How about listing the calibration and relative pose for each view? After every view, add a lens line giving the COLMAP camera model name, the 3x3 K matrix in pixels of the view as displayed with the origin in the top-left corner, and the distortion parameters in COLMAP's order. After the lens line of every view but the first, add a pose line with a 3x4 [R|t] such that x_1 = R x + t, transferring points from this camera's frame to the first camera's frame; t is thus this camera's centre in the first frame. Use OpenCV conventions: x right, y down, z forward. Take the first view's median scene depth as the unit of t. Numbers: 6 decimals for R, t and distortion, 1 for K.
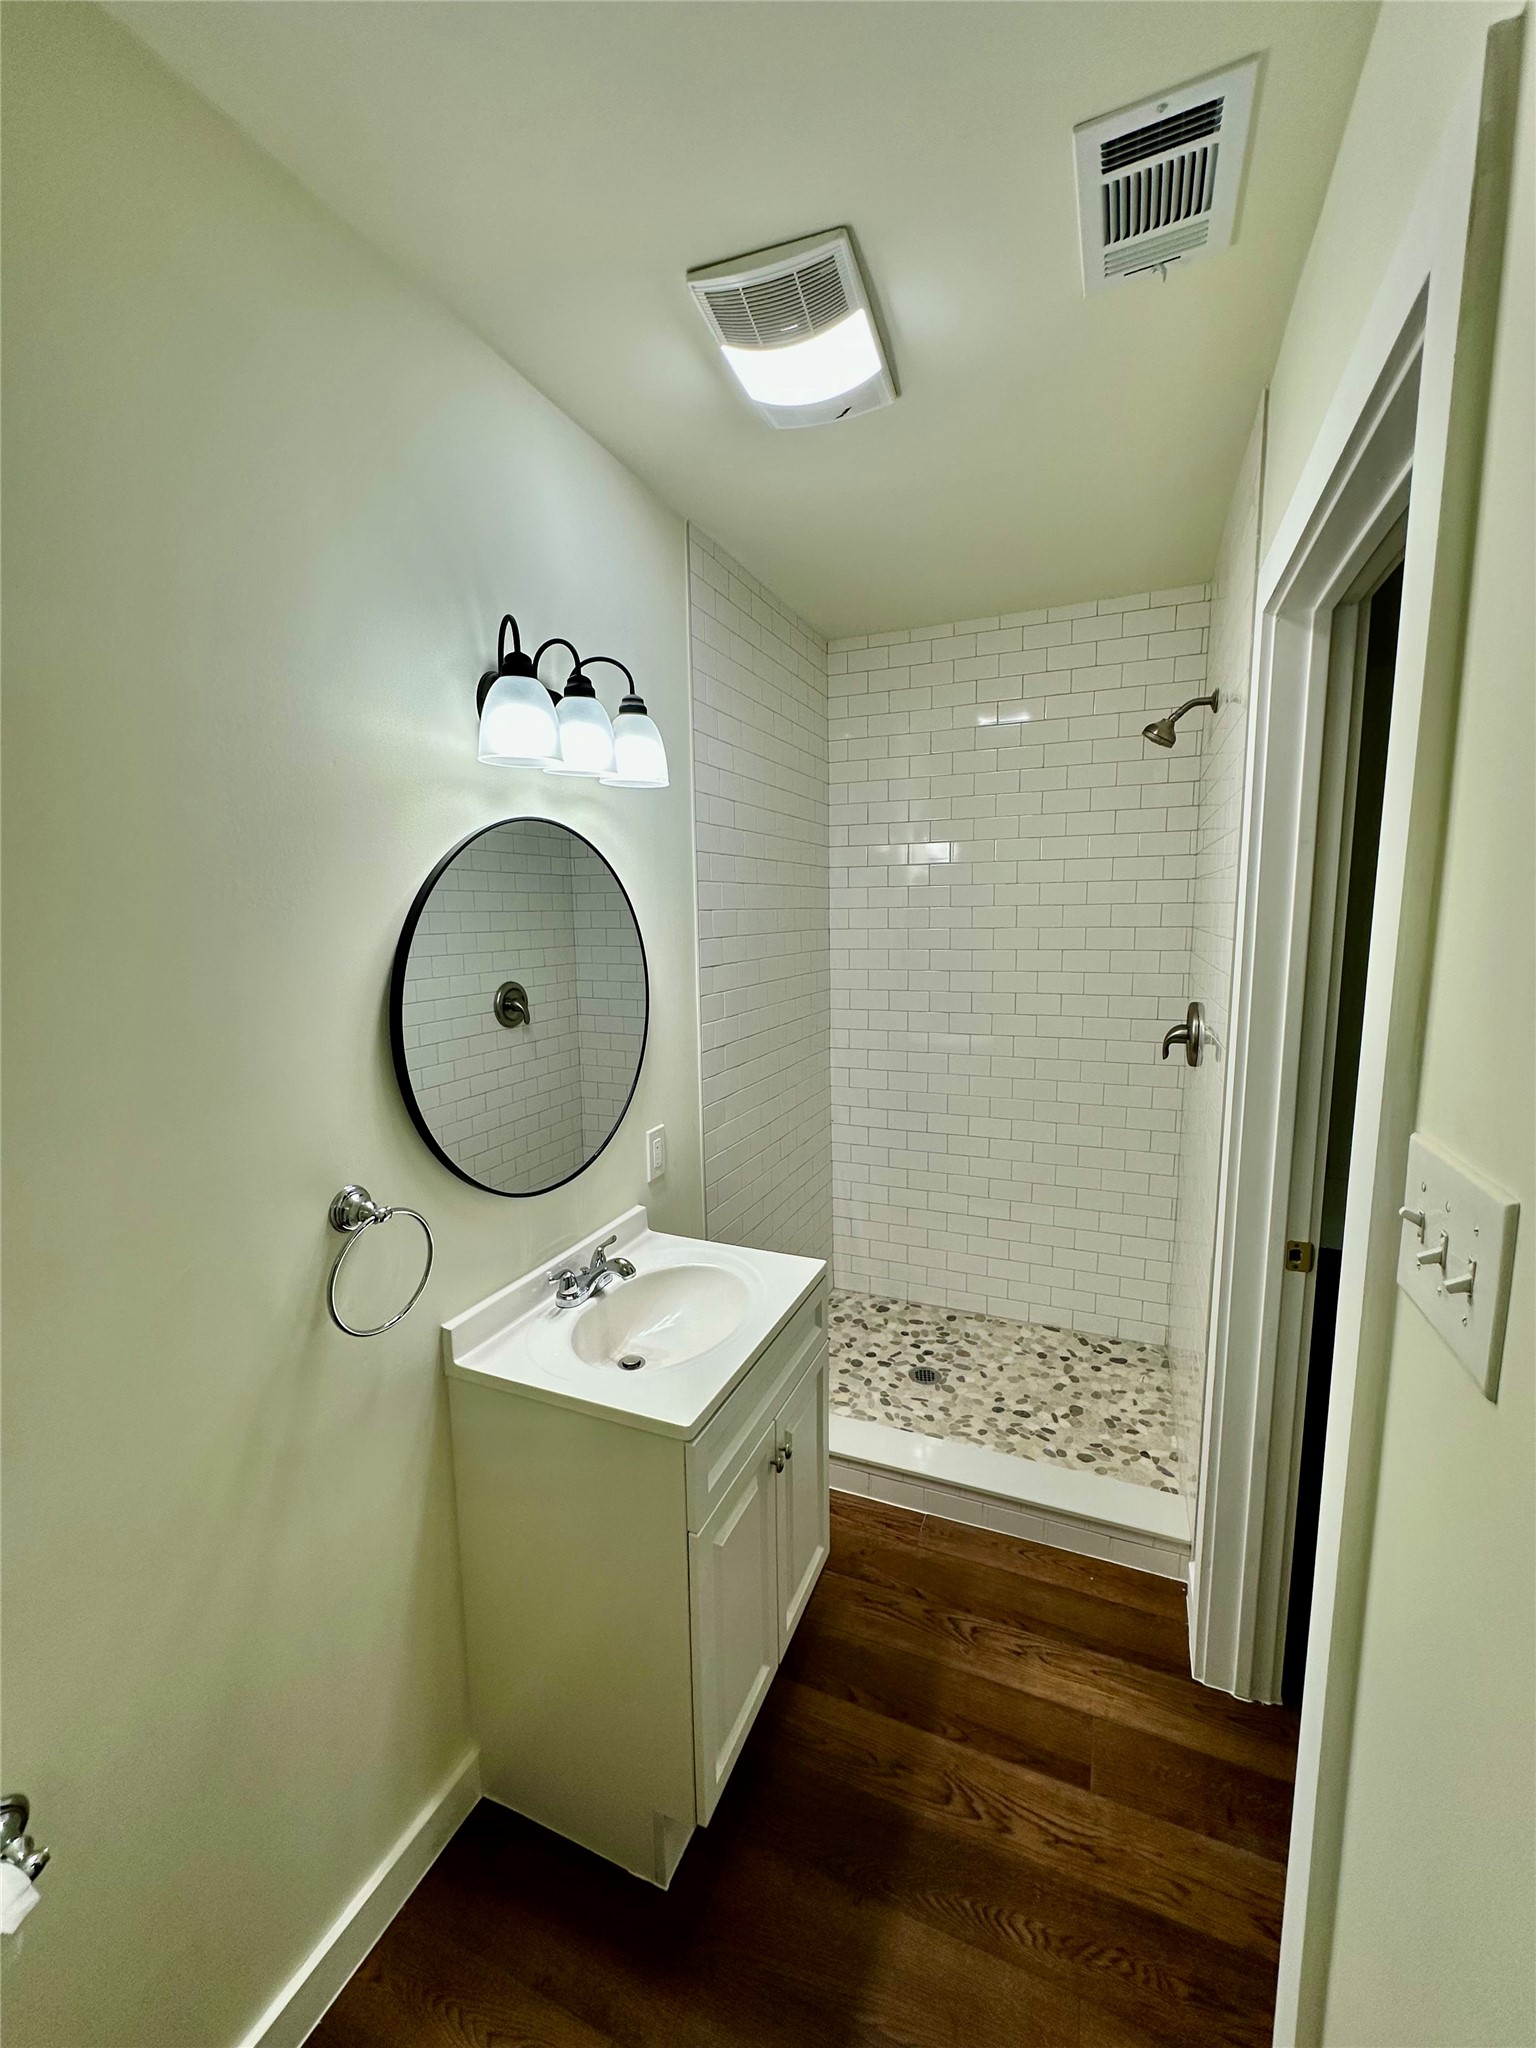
lens RADIAL K [[816.6, 0, 768.0], [0, 816.6, 1024.0], [0, 0, 1]] dist [-0.000284, 0.001034]
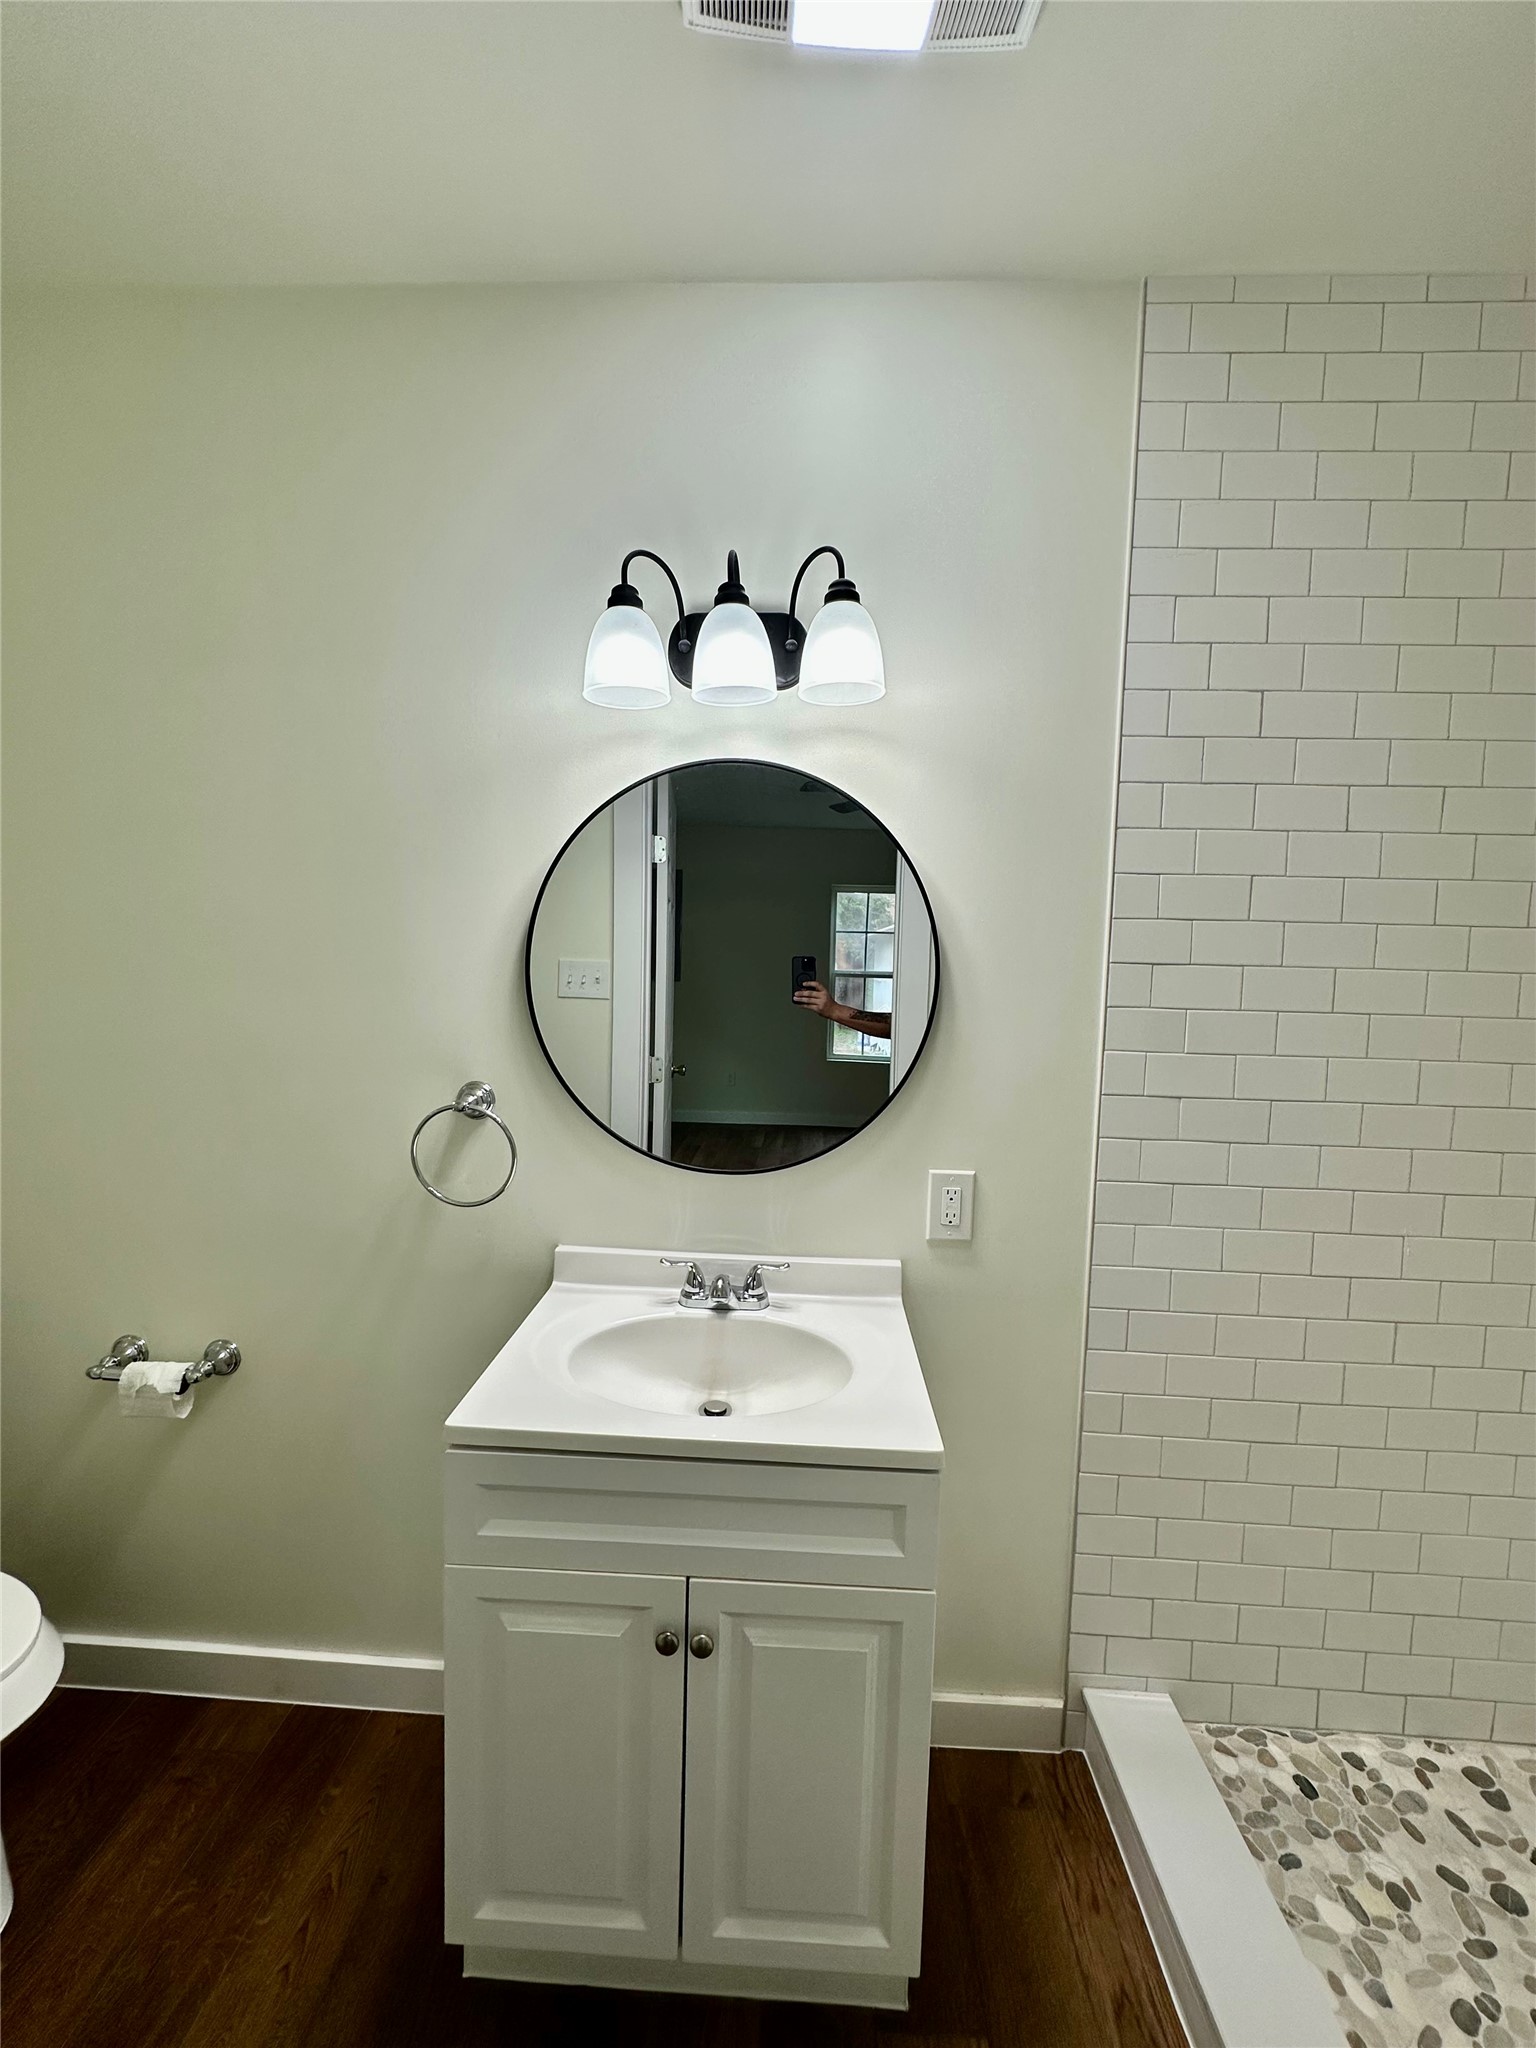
lens RADIAL K [[846.1, 0, 767.6], [0, 846.1, 1008.5], [0, 0, 1]] dist [0.001635, 0.000369]
pose [[0.351203, 0.091692, -0.931799, 0.580717], [-0.158280, 0.986684, 0.037436, -0.018828], [0.922824, 0.134337, 0.361040, 0.668420]]
